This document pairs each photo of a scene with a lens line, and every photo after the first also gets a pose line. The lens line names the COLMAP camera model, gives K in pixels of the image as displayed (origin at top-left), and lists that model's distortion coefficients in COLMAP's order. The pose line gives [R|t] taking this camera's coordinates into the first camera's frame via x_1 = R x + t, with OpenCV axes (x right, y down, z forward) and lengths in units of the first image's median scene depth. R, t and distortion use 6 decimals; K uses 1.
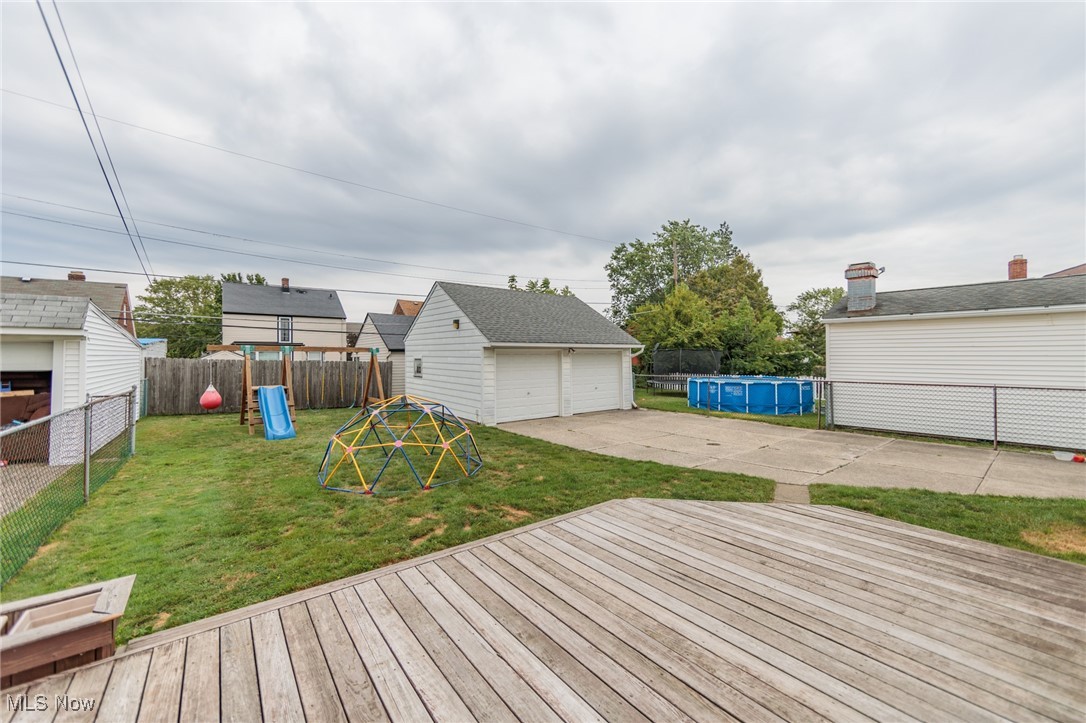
lens RADIAL K [[425.8, 0, 545.2], [0, 425.8, 358.0], [0, 0, 1]] dist [-0.000427, -0.000875]
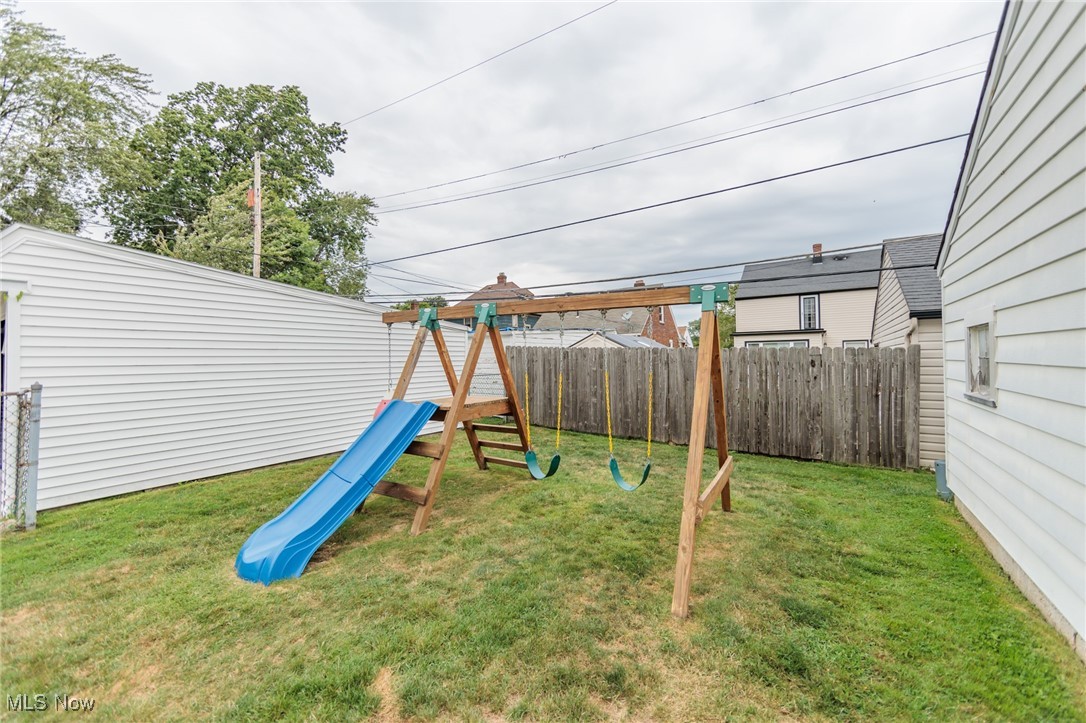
lens RADIAL K [[425.8, 0, 545.4], [0, 425.8, 356.5], [0, 0, 1]] dist [-0.000427, -0.000875]
pose [[0.326115, -0.006141, -0.945310, -0.133861], [0.003545, 0.999980, -0.005273, 0.016519], [0.945324, -0.001632, 0.326130, 0.602512]]
